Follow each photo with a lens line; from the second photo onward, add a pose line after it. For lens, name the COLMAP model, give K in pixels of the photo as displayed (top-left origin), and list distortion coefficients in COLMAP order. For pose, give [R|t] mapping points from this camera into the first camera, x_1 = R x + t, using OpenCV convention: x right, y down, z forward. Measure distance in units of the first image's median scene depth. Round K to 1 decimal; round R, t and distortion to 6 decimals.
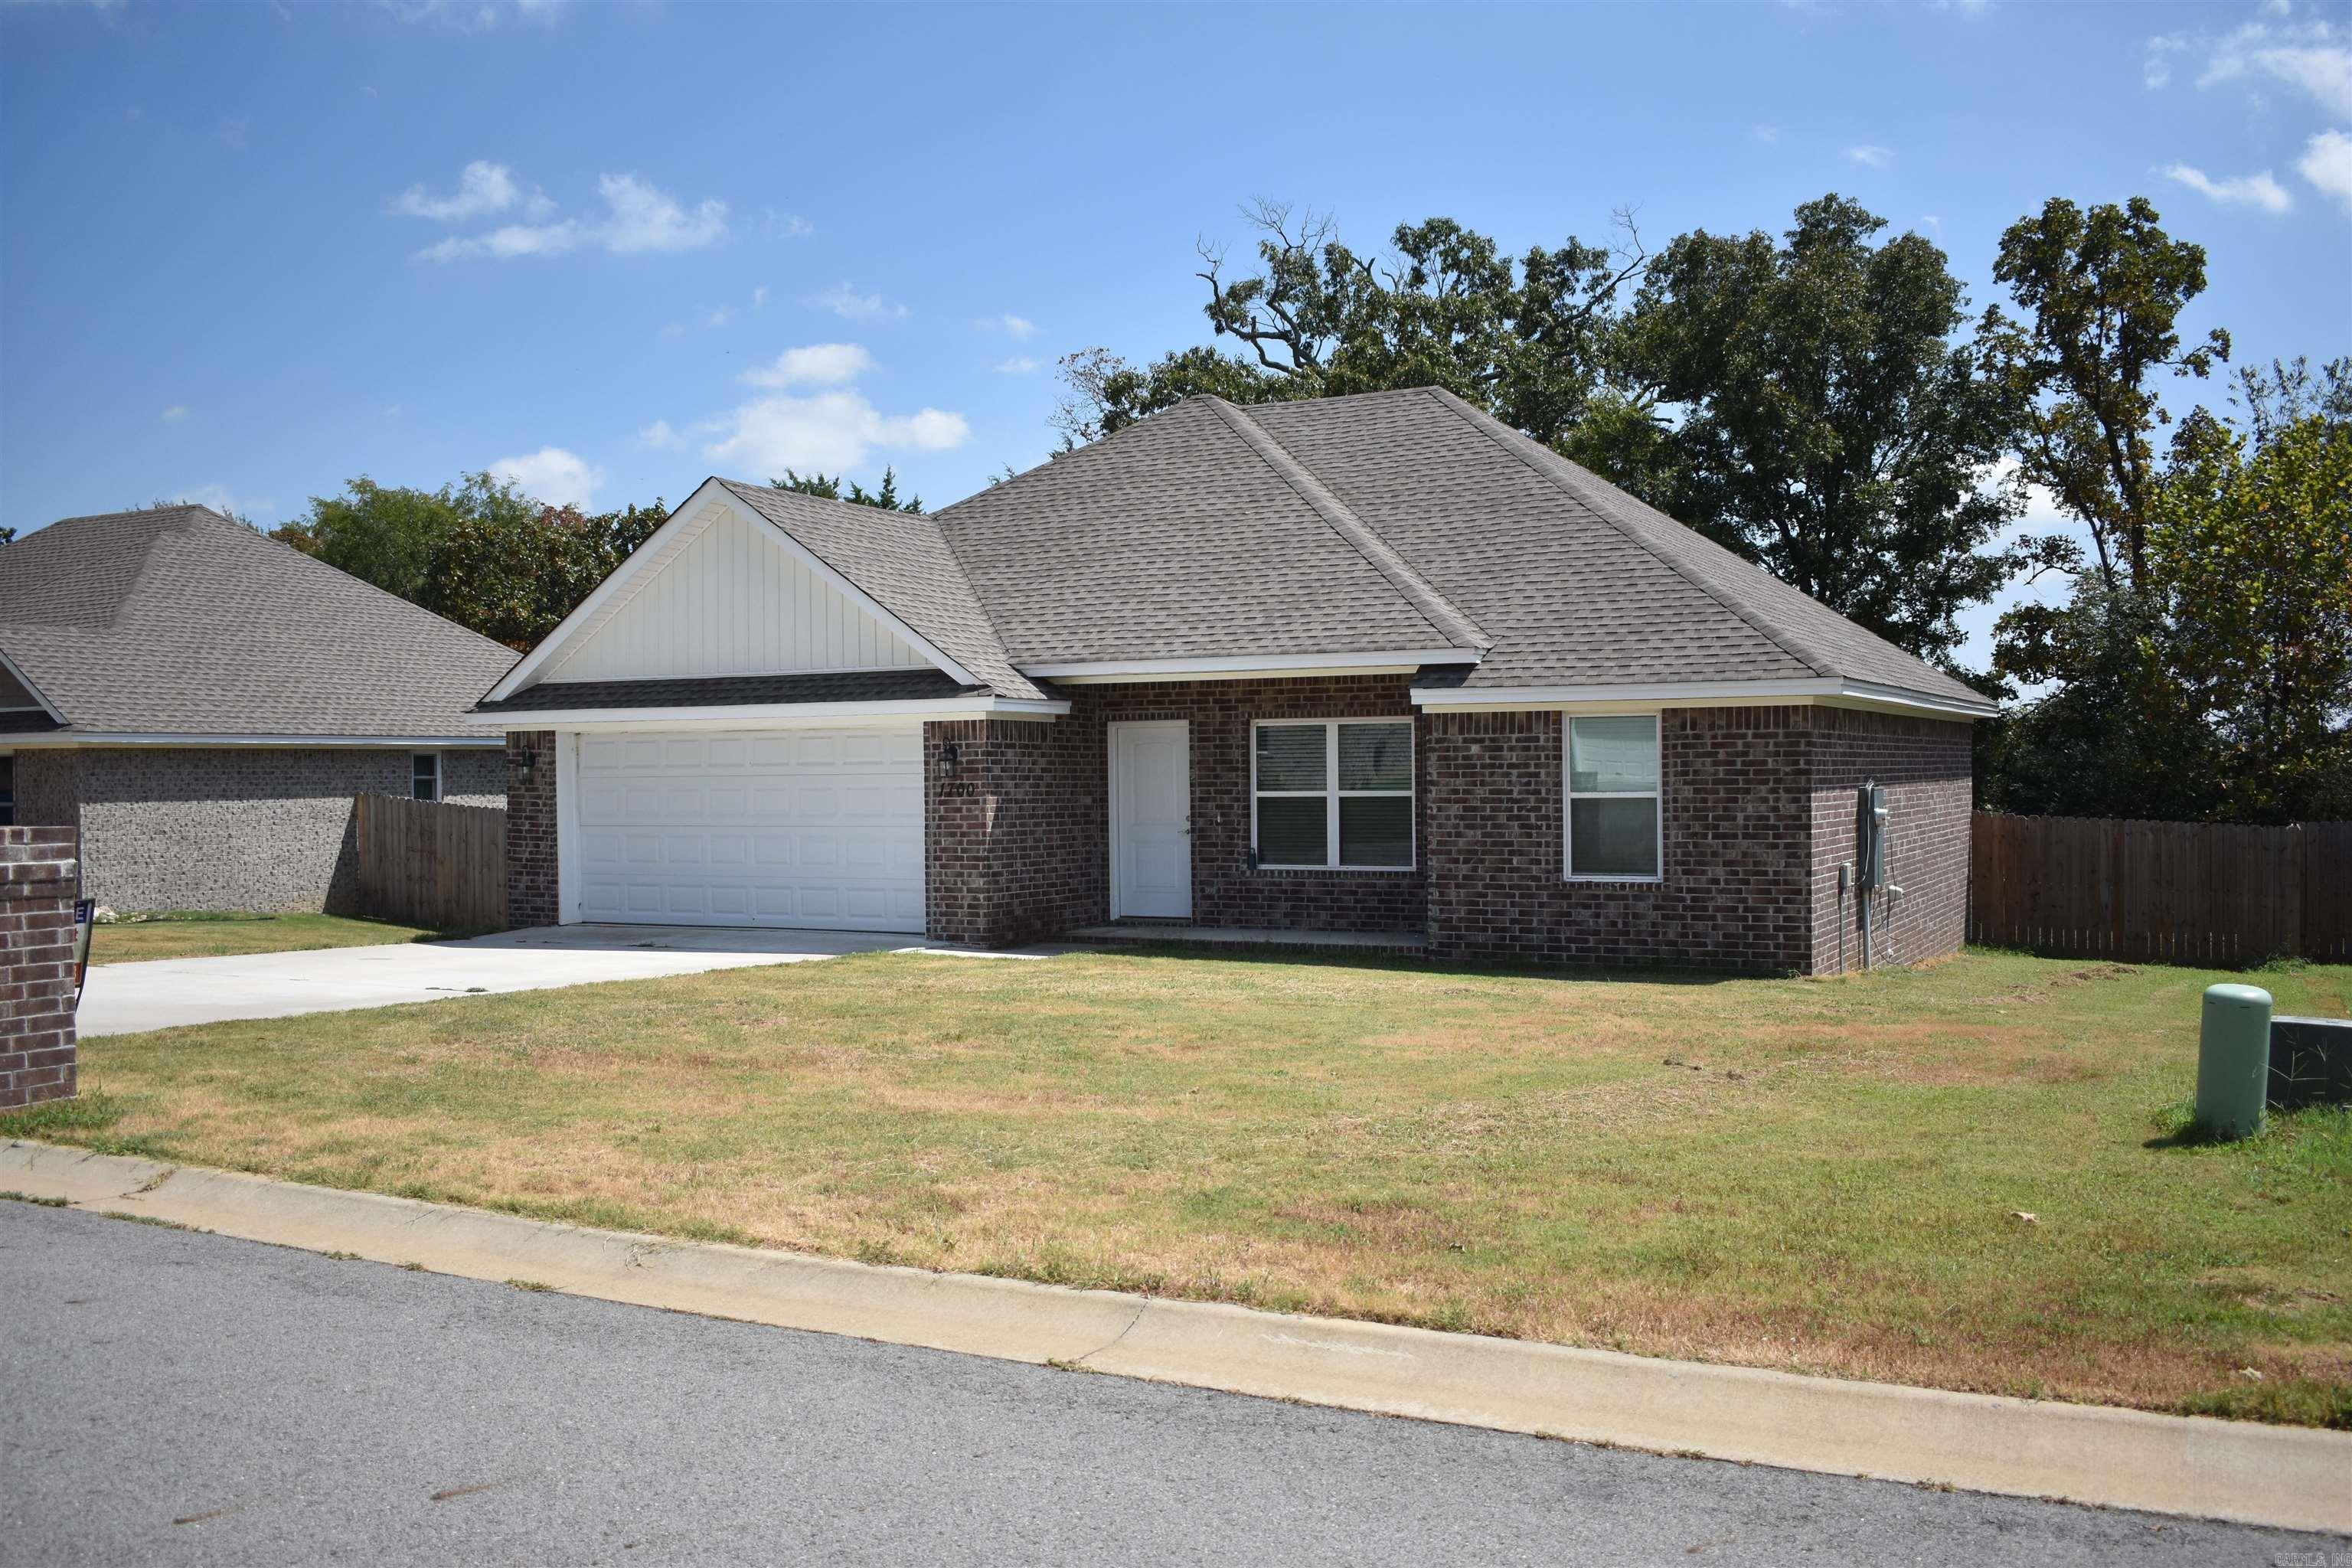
lens RADIAL K [[2103.7, 0, 1181.5], [0, 2103.7, 781.8], [0, 0, 1]] dist [-0.085037, 0.013191]
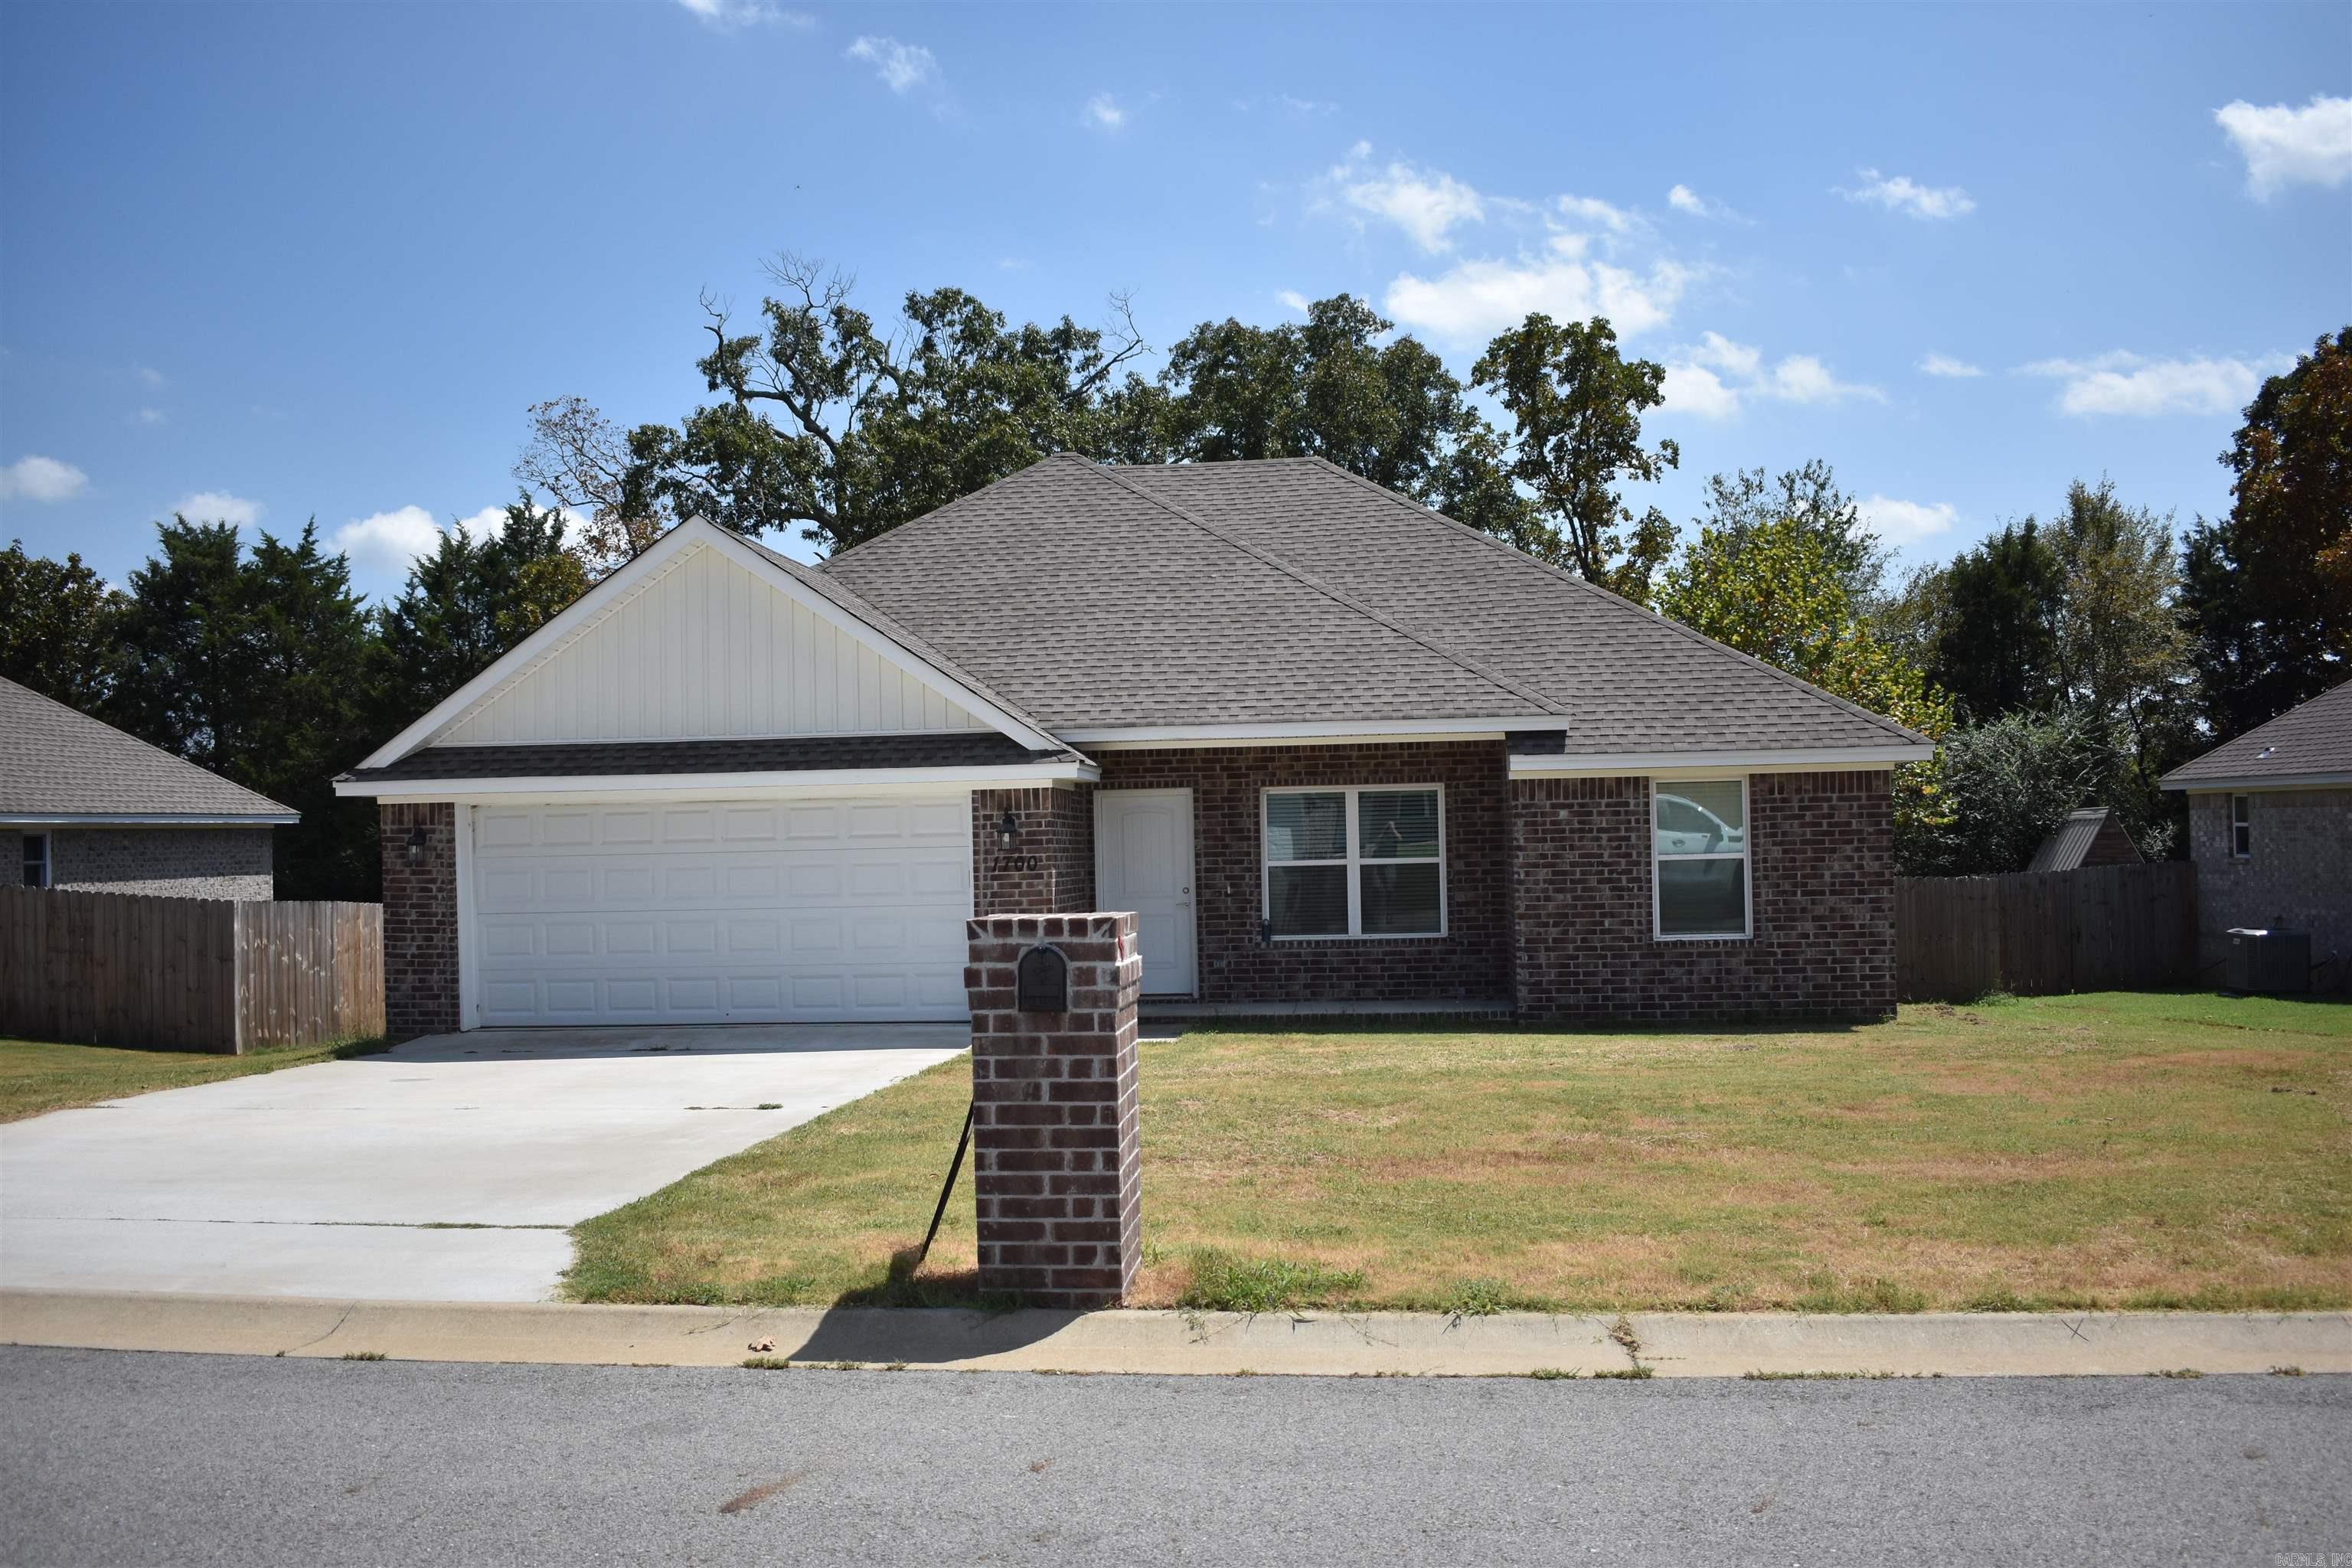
lens RADIAL K [[2103.7, 0, 1177.9], [0, 2103.7, 783.6], [0, 0, 1]] dist [-0.085037, 0.013191]
pose [[0.927710, -0.002053, 0.373297, -0.365875], [0.015306, 0.999353, -0.032541, -0.000168], [-0.372988, 0.035902, 0.927141, 0.109302]]
